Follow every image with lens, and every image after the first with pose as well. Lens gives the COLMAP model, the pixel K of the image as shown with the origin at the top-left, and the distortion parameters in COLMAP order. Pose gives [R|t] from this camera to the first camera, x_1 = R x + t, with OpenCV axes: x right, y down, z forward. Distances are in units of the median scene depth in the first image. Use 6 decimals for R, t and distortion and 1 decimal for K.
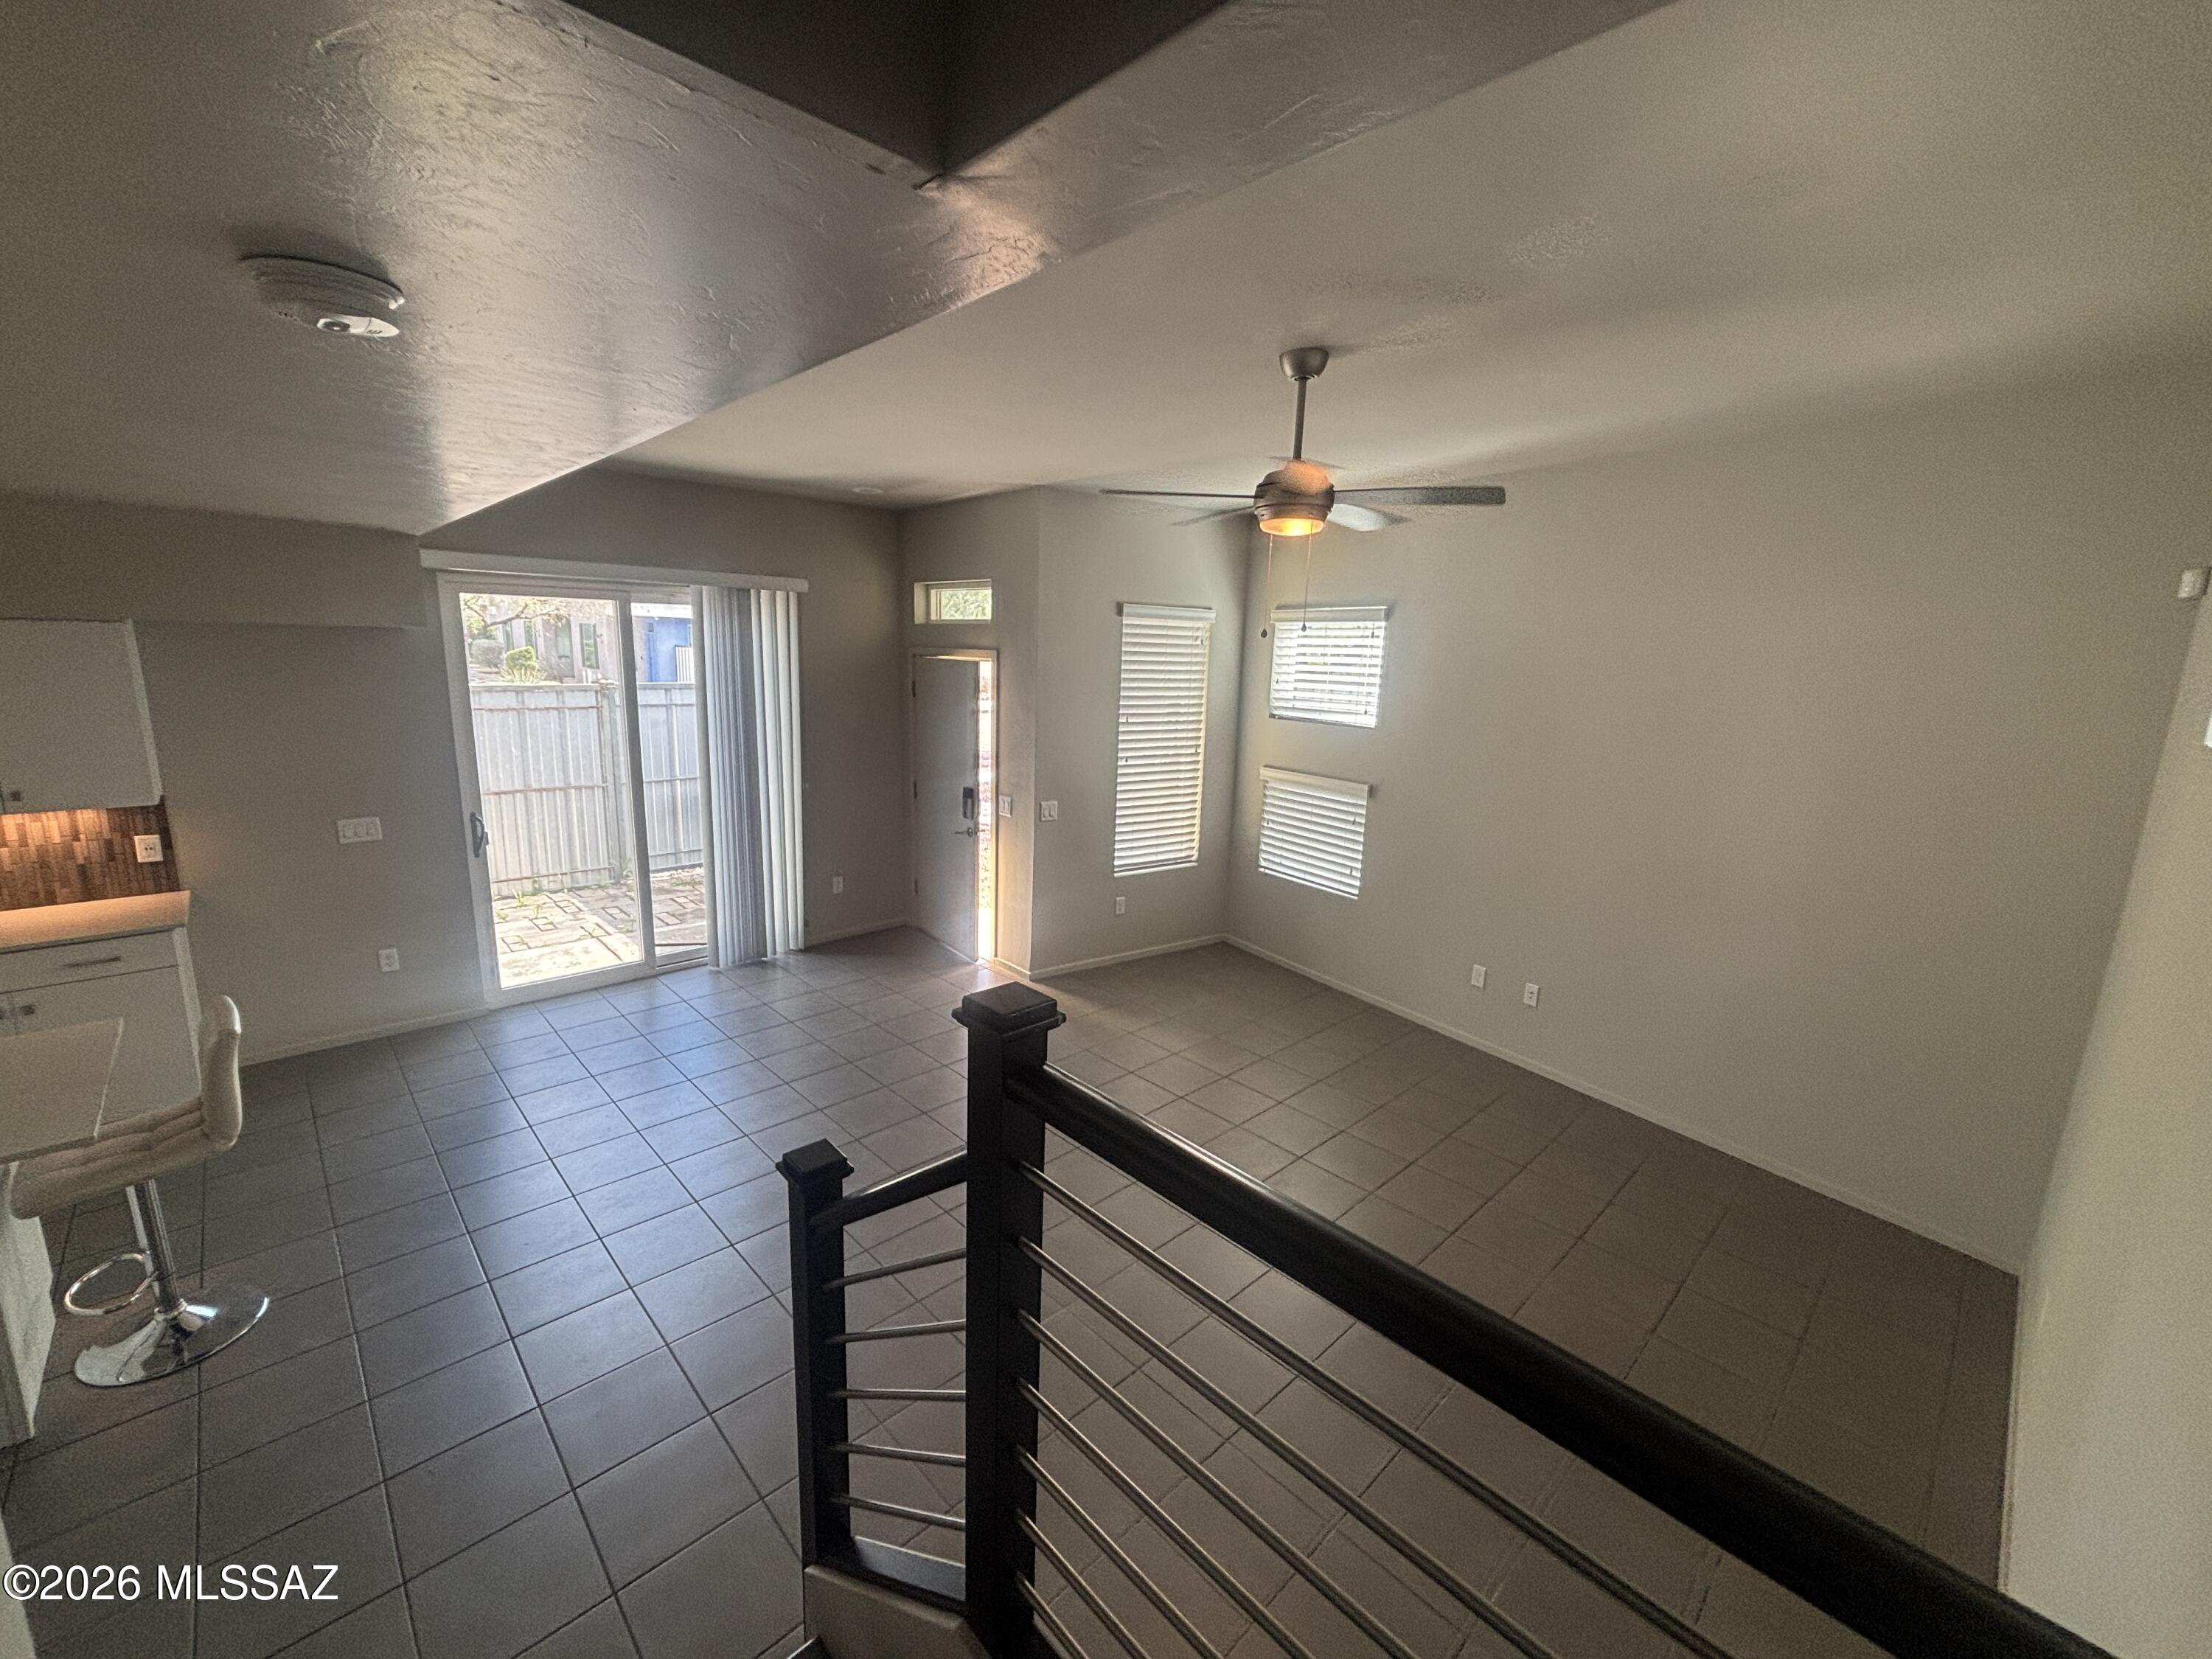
lens RADIAL K [[895.4, 0, 1092.3], [0, 895.4, 833.7], [0, 0, 1]] dist [0.002272, -0.000423]
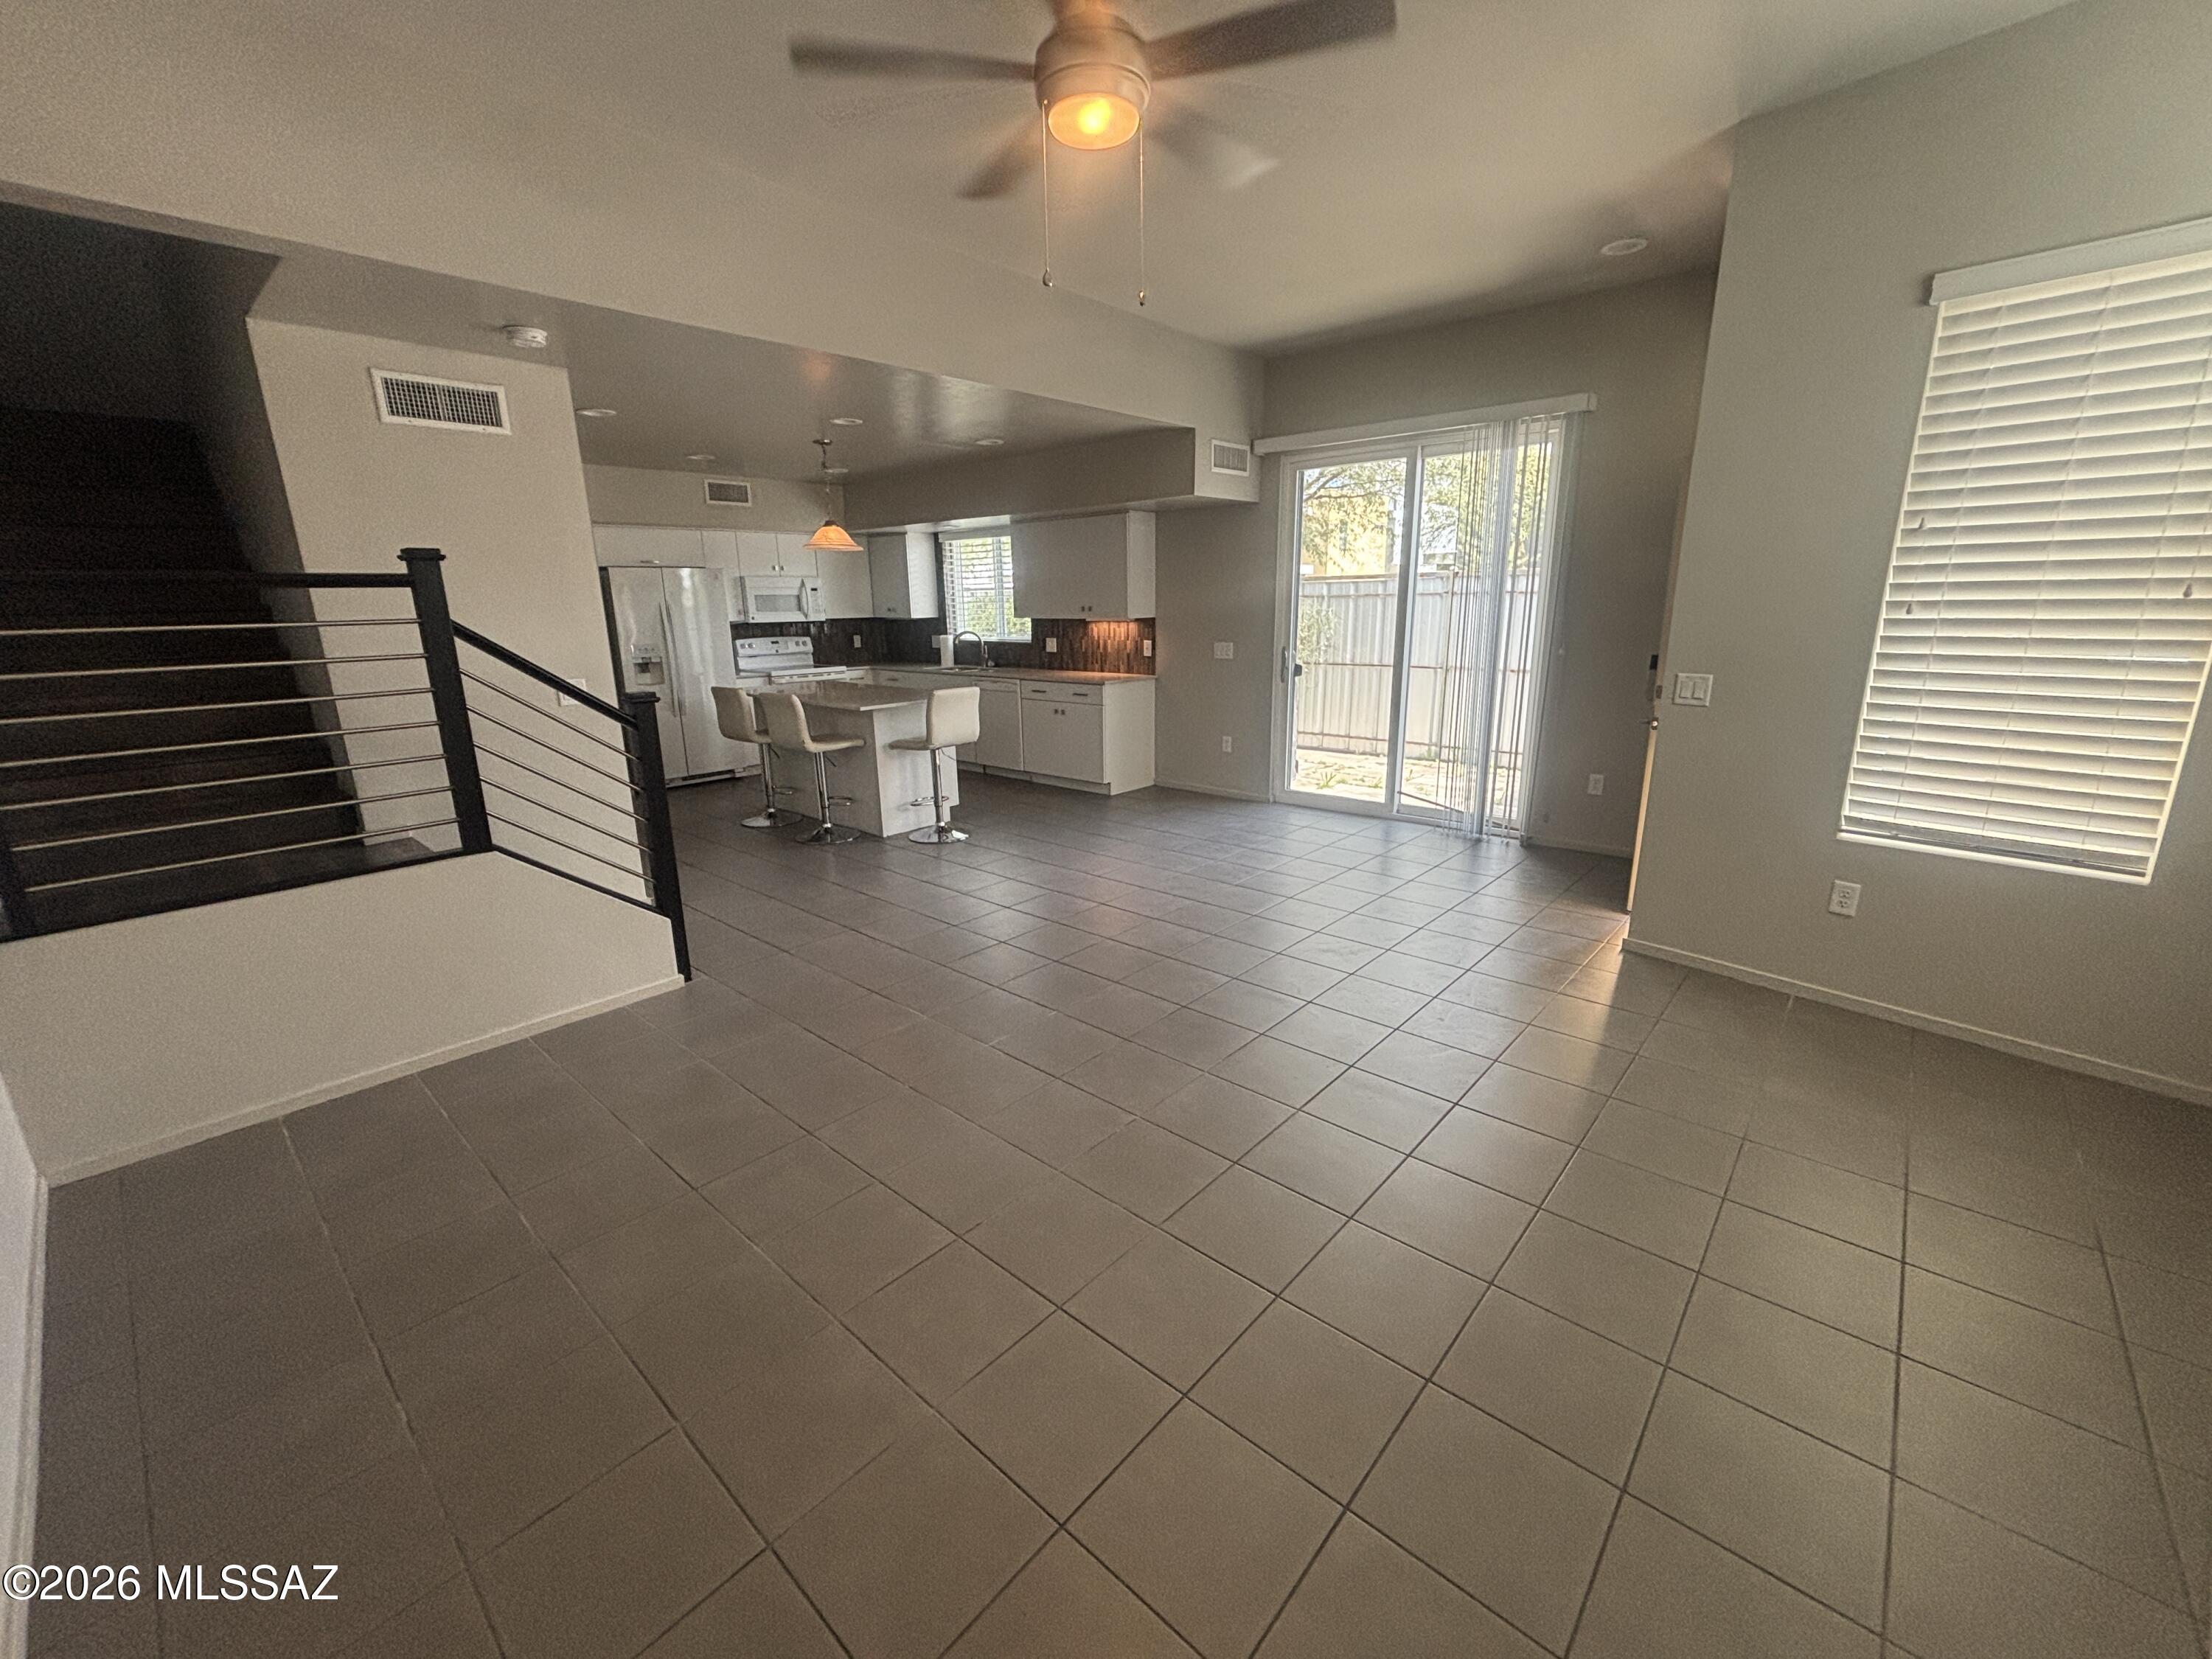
lens RADIAL K [[895.4, 0, 1121.9], [0, 895.4, 833.5], [0, 0, 1]] dist [0.002272, -0.000423]
pose [[0.093150, 0.217856, -0.971525, 0.581182], [-0.183008, 0.962889, 0.198373, 0.021238], [0.978688, 0.159319, 0.129562, 0.598311]]
